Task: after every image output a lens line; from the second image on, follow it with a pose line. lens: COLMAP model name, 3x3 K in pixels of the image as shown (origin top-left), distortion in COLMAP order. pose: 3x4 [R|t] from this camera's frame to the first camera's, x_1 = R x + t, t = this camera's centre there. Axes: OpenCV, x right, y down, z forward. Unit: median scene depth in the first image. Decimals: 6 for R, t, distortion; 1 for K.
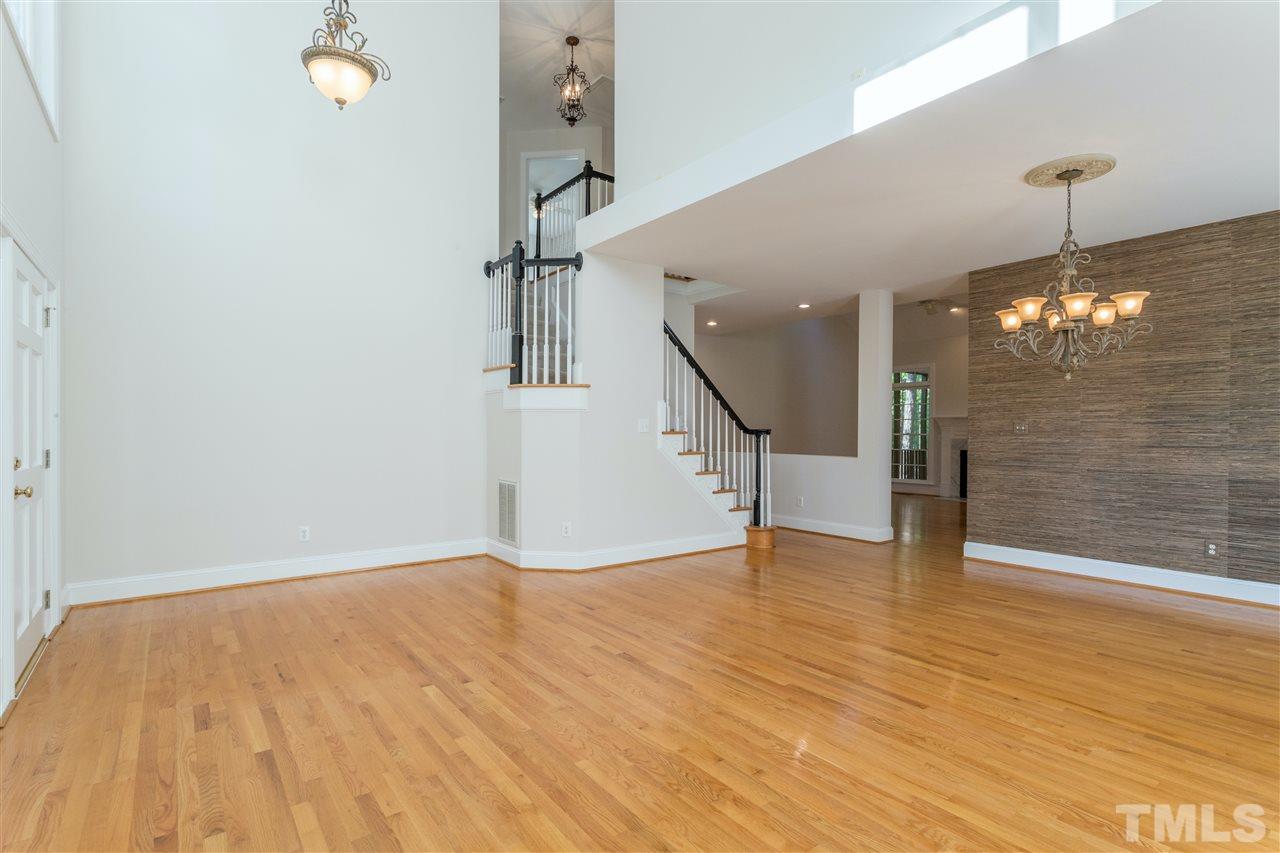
lens RADIAL K [[611.0, 0, 639.9], [0, 611.0, 430.9], [0, 0, 1]] dist [0.000464, -0.000128]
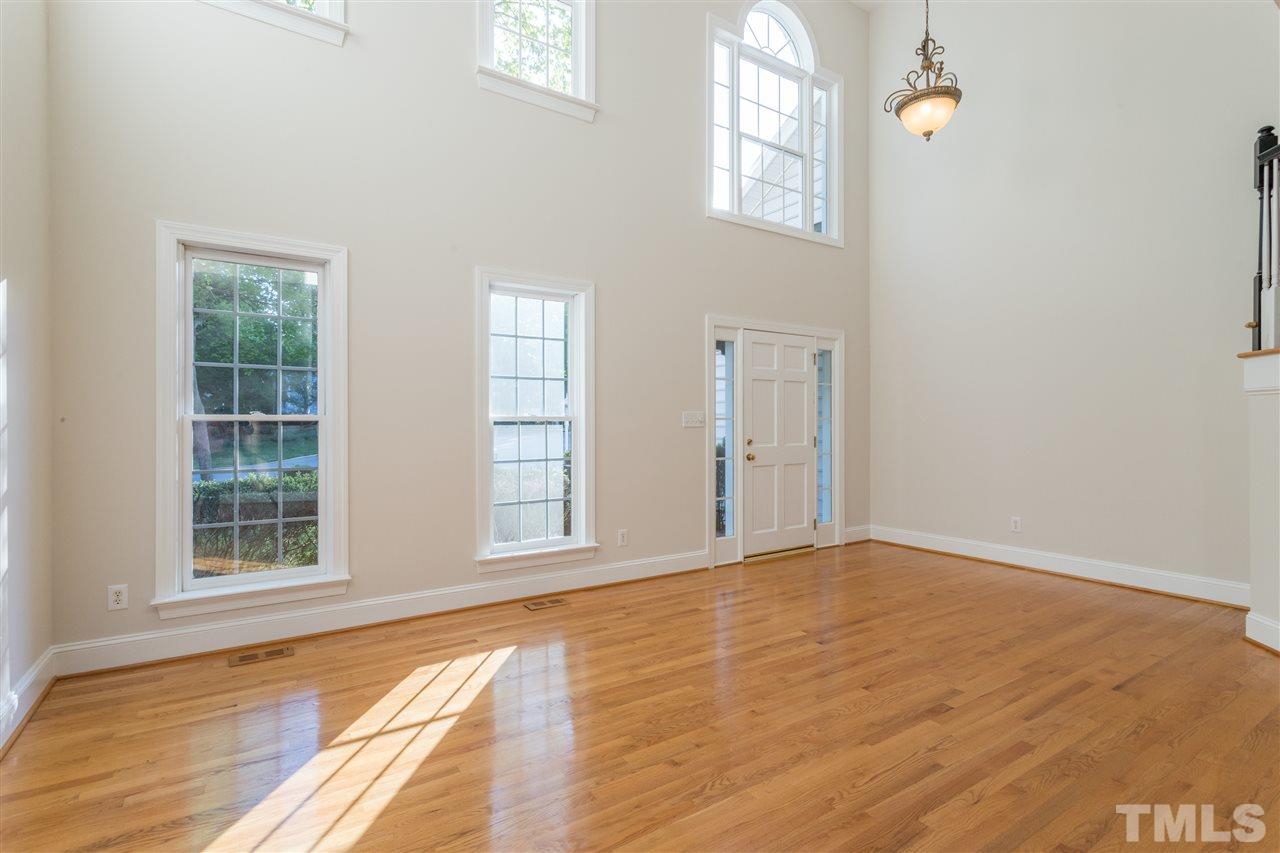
lens RADIAL K [[611.0, 0, 639.9], [0, 611.0, 430.9], [0, 0, 1]] dist [0.000464, -0.000128]
pose [[-0.065326, 0.008428, -0.997828, 0.600208], [0.001741, 0.999964, 0.008332, 0.002223], [0.997862, -0.001192, -0.065339, 0.506027]]
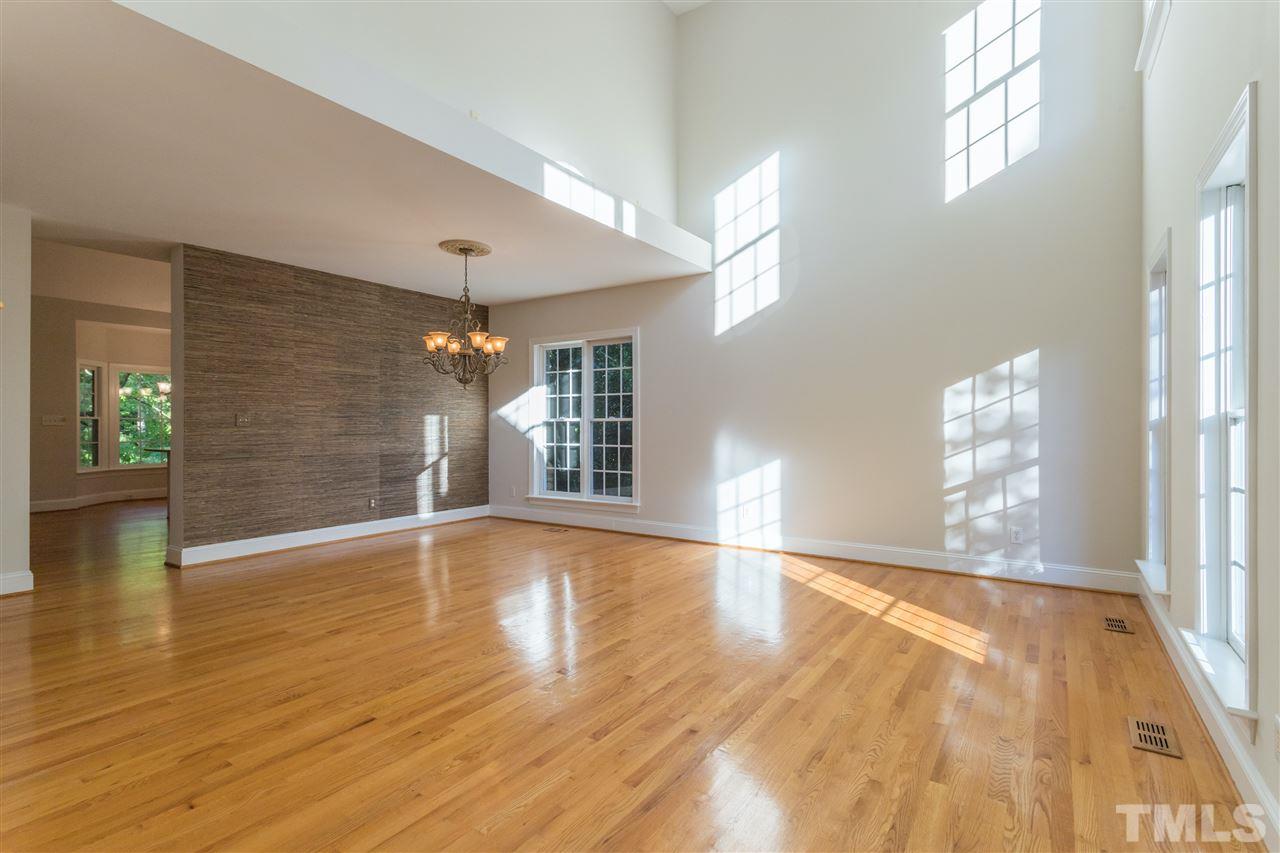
lens RADIAL K [[618.5, 0, 635.1], [0, 618.5, 421.7], [0, 0, 1]] dist [0.000167, -0.000149]
pose [[-0.318527, 0.001020, 0.947913, -0.714211], [-0.001419, 0.999998, -0.001553, -0.001734], [-0.947913, -0.001840, -0.318525, 0.915653]]
